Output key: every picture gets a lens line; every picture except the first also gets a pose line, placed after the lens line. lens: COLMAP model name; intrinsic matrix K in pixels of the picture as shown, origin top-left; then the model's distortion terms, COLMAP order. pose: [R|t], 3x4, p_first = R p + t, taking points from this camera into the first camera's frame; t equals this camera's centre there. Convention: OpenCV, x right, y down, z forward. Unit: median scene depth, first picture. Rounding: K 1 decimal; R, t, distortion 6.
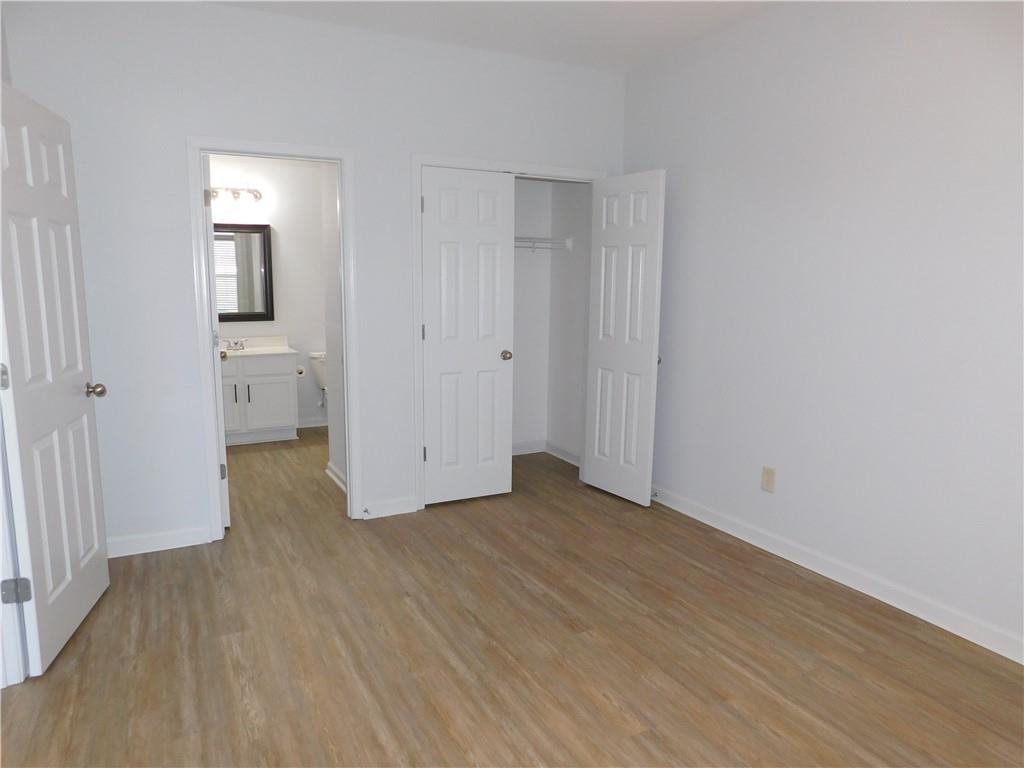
lens RADIAL K [[680.1, 0, 508.1], [0, 680.1, 384.4], [0, 0, 1]] dist [-0.021164, 0.004147]
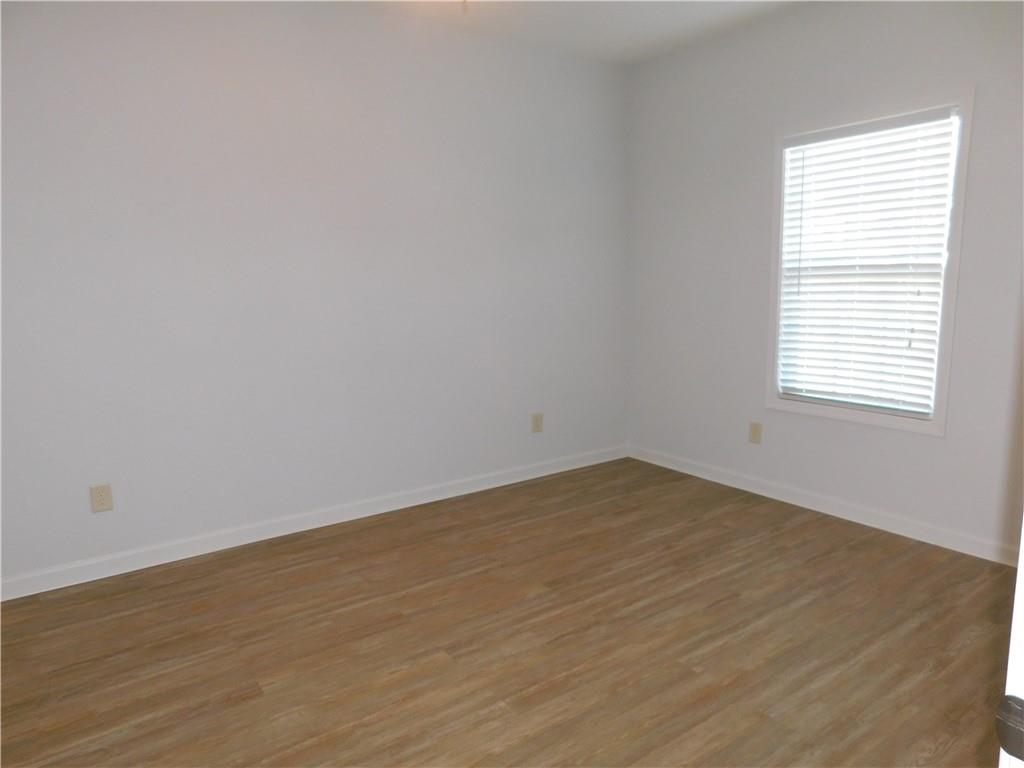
lens RADIAL K [[680.1, 0, 508.1], [0, 680.1, 384.4], [0, 0, 1]] dist [-0.021164, 0.004147]
pose [[-0.130714, -0.162417, 0.978026, -0.578592], [0.170958, 0.968020, 0.183604, -0.079316], [-0.976569, 0.191201, -0.098767, 0.622392]]
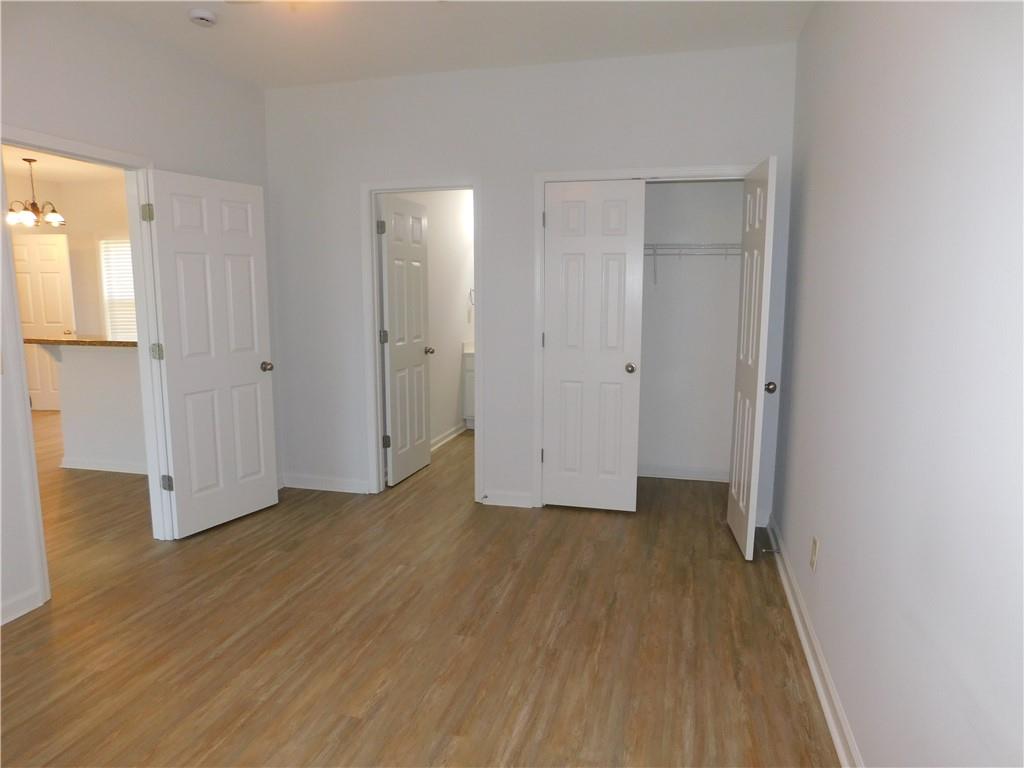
lens RADIAL K [[680.1, 0, 508.1], [0, 680.1, 384.4], [0, 0, 1]] dist [-0.021164, 0.004147]
pose [[0.738271, 0.086485, -0.668937, 0.703464], [-0.092943, 0.995329, 0.026106, -0.039761], [0.668070, 0.042900, 0.742861, 0.232712]]
